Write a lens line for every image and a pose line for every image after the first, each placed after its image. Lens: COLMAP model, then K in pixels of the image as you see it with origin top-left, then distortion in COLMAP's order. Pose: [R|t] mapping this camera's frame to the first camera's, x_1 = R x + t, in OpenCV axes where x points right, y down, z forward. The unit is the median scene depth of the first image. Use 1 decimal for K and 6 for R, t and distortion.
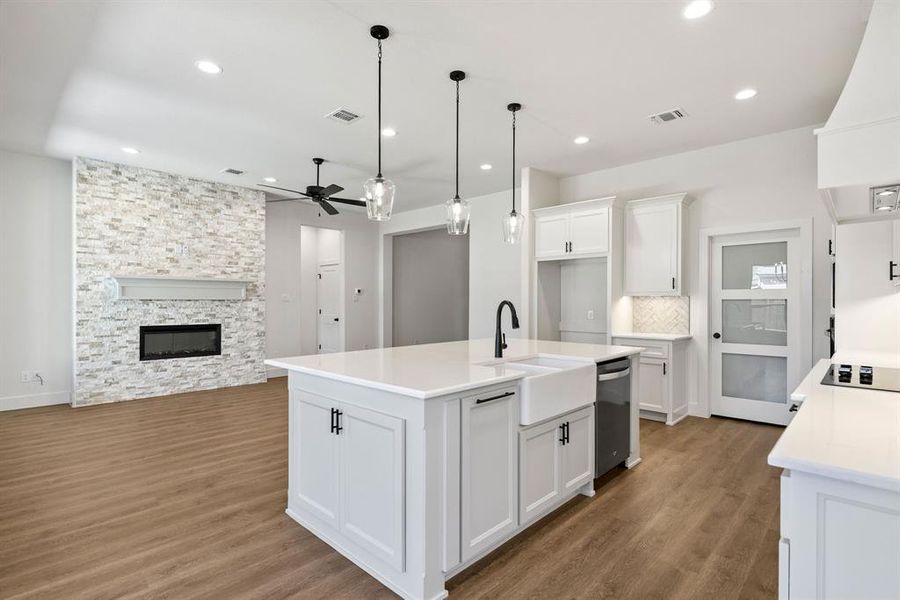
lens RADIAL K [[437.0, 0, 447.8], [0, 437.0, 303.4], [0, 0, 1]] dist [-0.002484, 0.000666]
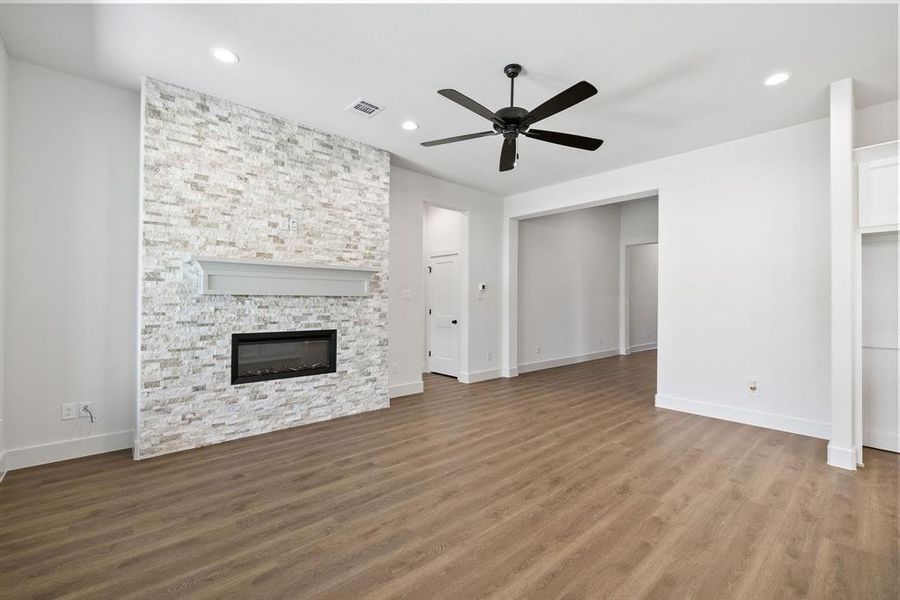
lens RADIAL K [[387.2, 0, 449.1], [0, 387.2, 297.8], [0, 0, 1]] dist [-0.001286, -0.001092]
pose [[0.997137, 0.003237, -0.075544, -0.345132], [-0.004160, 0.999919, -0.012061, 0.001621], [0.075499, 0.012340, 0.997070, 0.452151]]
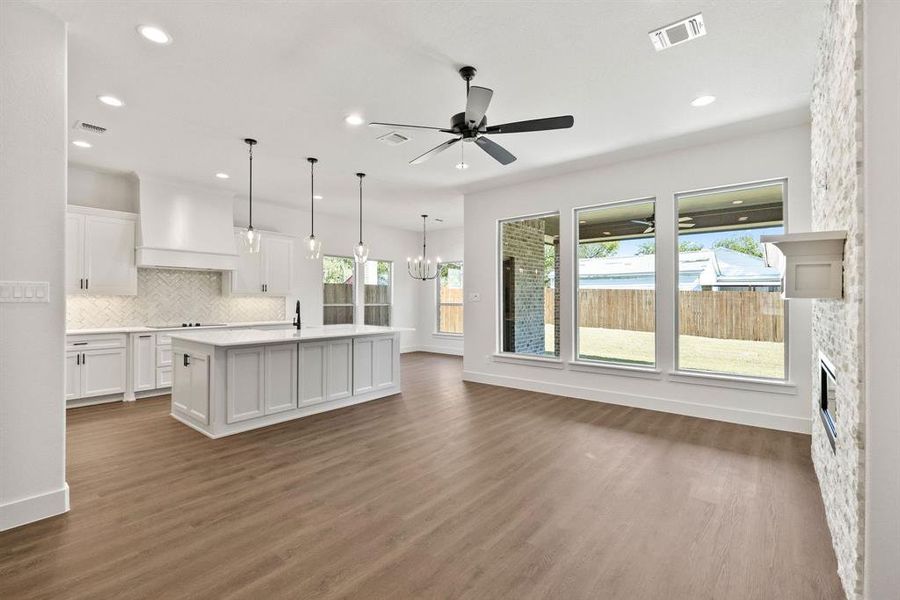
lens RADIAL K [[398.9, 0, 450.0], [0, 398.9, 300.0], [0, 0, 1]] dist [-0.001120, 0.000013]
pose [[-0.996621, -0.003764, -0.082054, -0.228121], [-0.003807, 0.999993, 0.000366, -0.006554], [0.082053, 0.000677, -0.996628, 1.563364]]
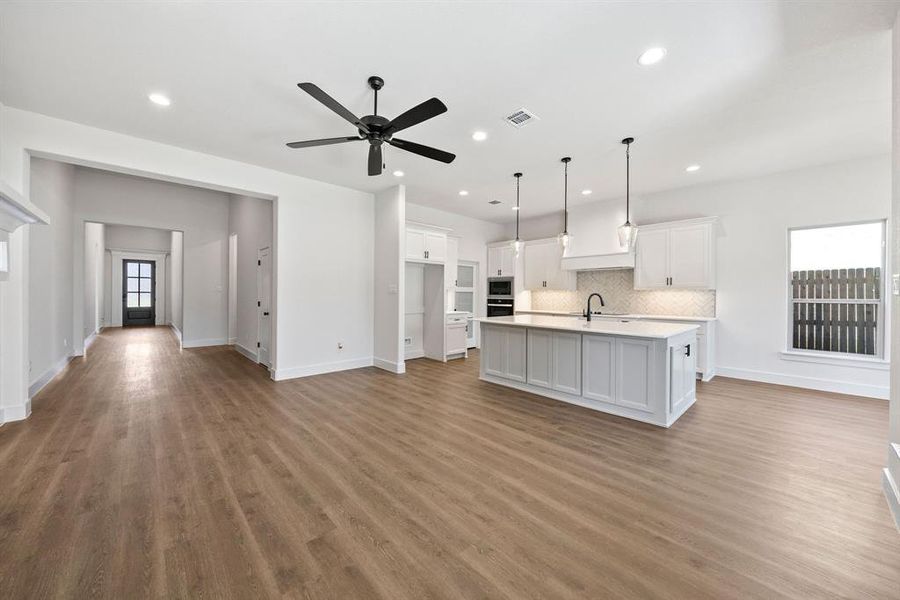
lens RADIAL K [[331.7, 0, 448.0], [0, 331.7, 293.2], [0, 0, 1]] dist [-0.001762, -0.000371]
pose [[0.061472, 0.001373, 0.998108, -0.806714], [-0.004707, 0.999988, -0.001086, -0.000701], [-0.998098, -0.004631, 0.061478, 0.860235]]
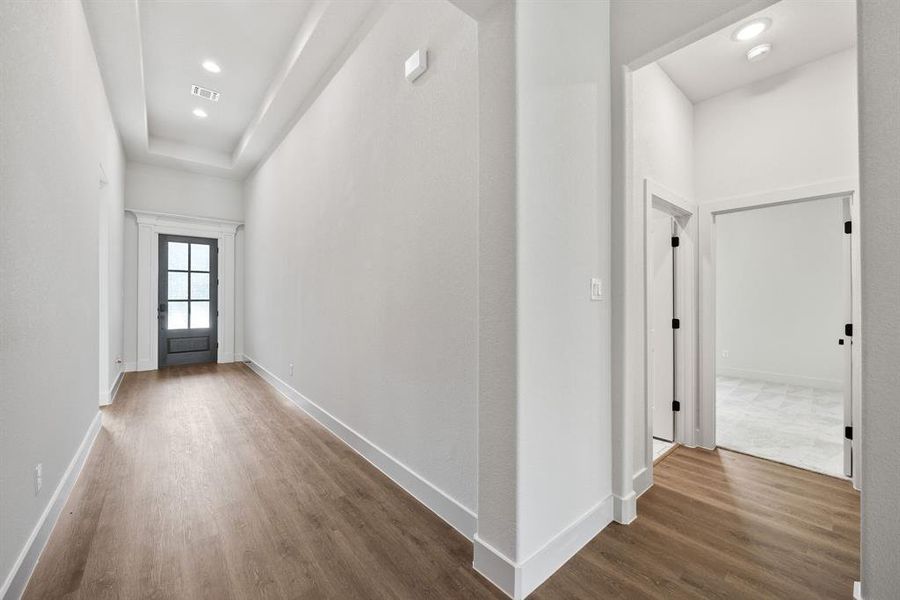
lens RADIAL K [[356.5, 0, 456.3], [0, 356.5, 295.1], [0, 0, 1]] dist [-0.001244, -0.000035]
pose [[0.113511, 0.008302, 0.993502, 0.233131], [0.002313, 0.999960, -0.008620, -0.004905], [-0.993534, 0.003276, 0.113487, 2.083437]]
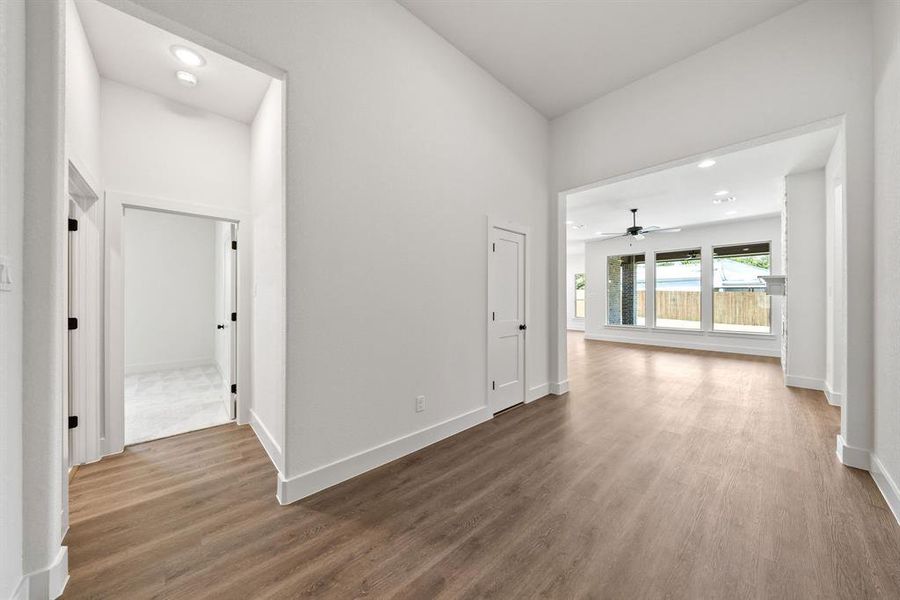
lens RADIAL K [[300.0, 0, 450.0], [0, 300.0, 300.0], [0, 0, 1]] dist [-0.012718, 0.000117]
pose [[-0.998155, -0.003667, 0.060606, 0.340864], [-0.003386, 0.999983, 0.004730, 0.003782], [-0.060622, 0.004516, -0.998151, 2.180453]]
